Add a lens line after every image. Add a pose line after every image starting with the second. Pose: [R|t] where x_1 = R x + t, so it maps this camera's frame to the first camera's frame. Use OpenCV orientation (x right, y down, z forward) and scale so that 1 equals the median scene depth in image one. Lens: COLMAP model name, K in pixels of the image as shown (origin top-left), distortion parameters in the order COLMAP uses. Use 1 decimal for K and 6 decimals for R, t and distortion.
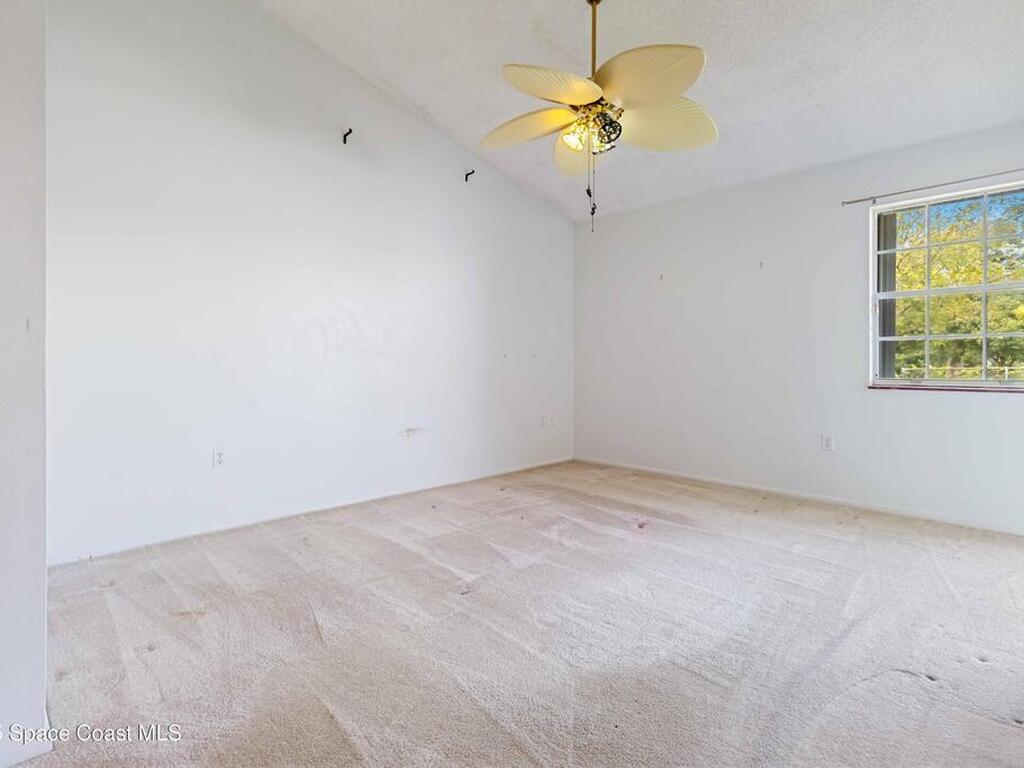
lens RADIAL K [[520.2, 0, 512.0], [0, 520.2, 359.7], [0, 0, 1]] dist [-0.002103, -0.000372]
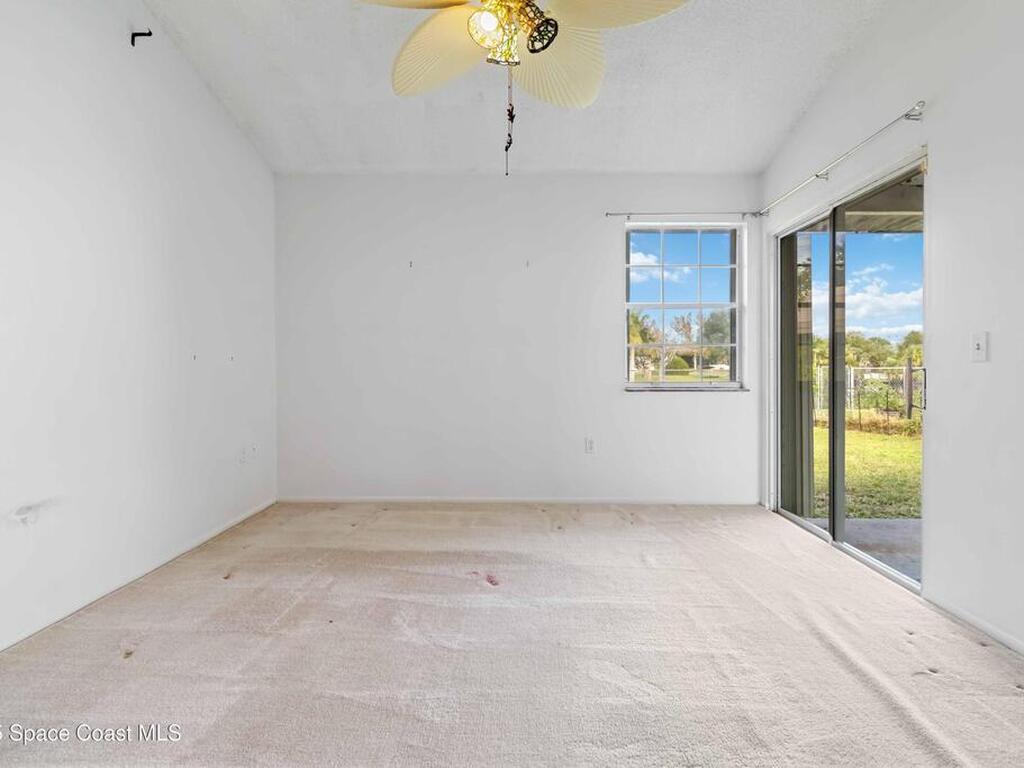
lens RADIAL K [[532.0, 0, 516.2], [0, 532.0, 368.1], [0, 0, 1]] dist [0.003969, 0.000180]
pose [[0.718480, -0.003005, 0.695541, -0.263888], [-0.002262, 0.999975, 0.006657, 0.000994], [-0.695543, -0.006356, 0.718456, 0.403846]]
